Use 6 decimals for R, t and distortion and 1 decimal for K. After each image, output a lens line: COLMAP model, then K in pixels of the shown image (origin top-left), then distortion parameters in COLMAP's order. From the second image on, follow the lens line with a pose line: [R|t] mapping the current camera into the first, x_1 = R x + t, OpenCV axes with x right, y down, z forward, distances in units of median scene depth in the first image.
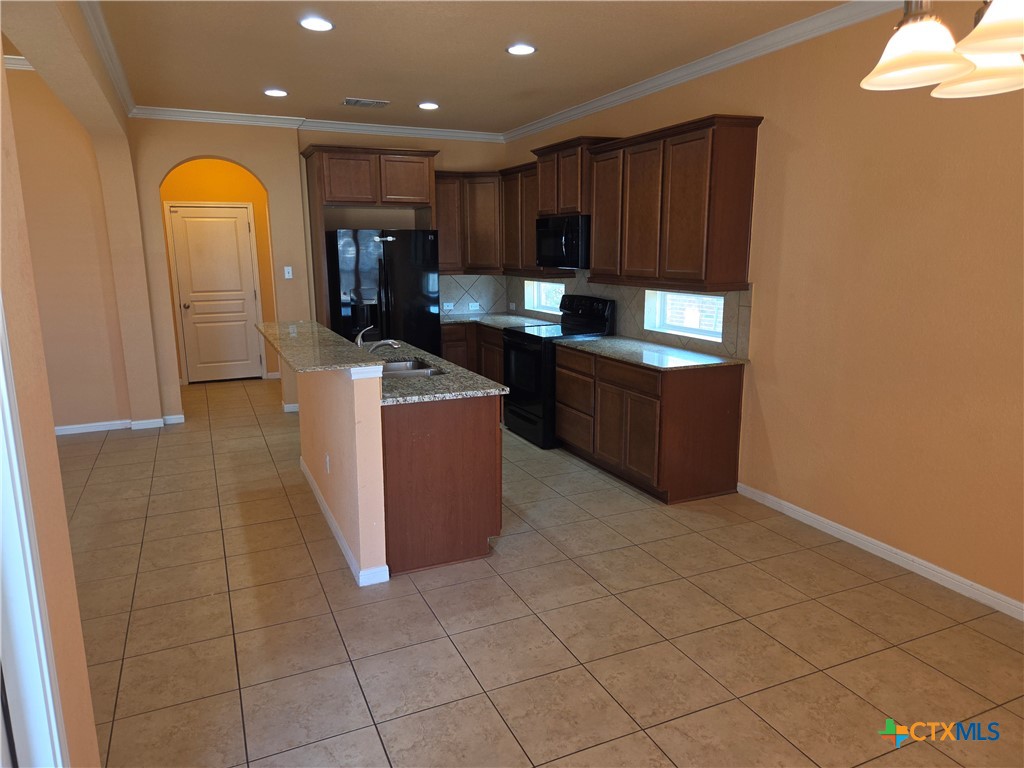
lens RADIAL K [[689.0, 0, 512.0], [0, 689.0, 384.0], [0, 0, 1]] dist [0.043573, -0.004233]
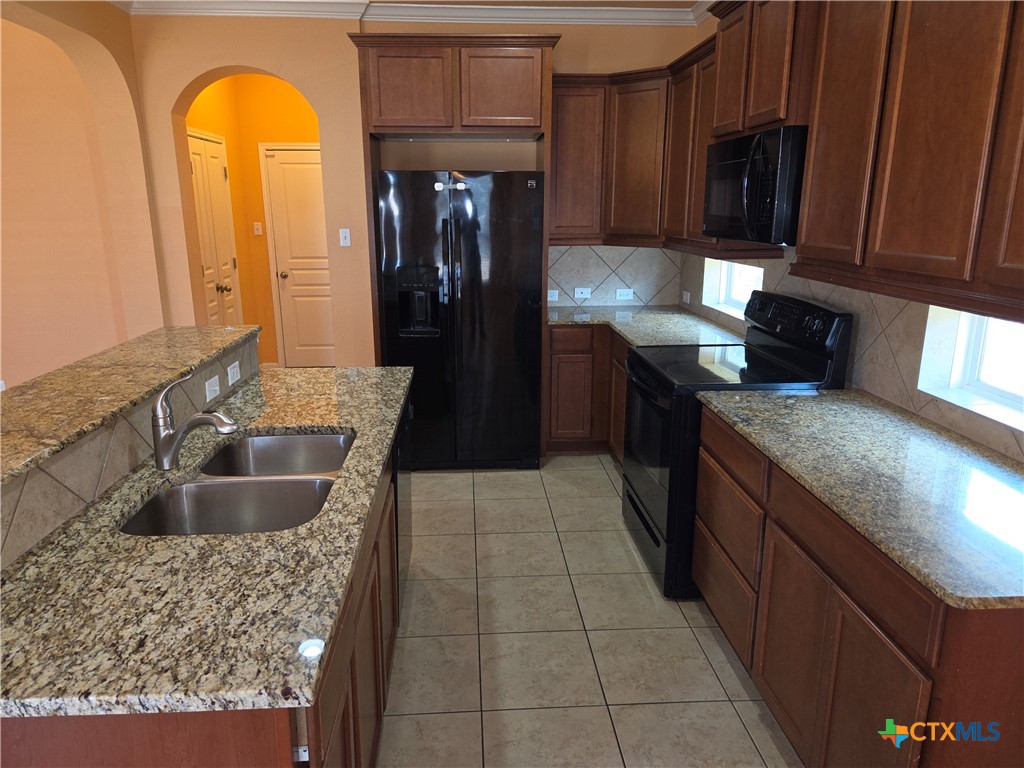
lens RADIAL K [[689.2, 0, 508.7], [0, 689.2, 374.4], [0, 0, 1]] dist [0.052145, -0.042963]
pose [[0.932924, 0.090155, -0.348604, 0.098546], [-0.074624, 0.995538, 0.057756, -0.089593], [0.352256, -0.027868, 0.935489, 0.474514]]
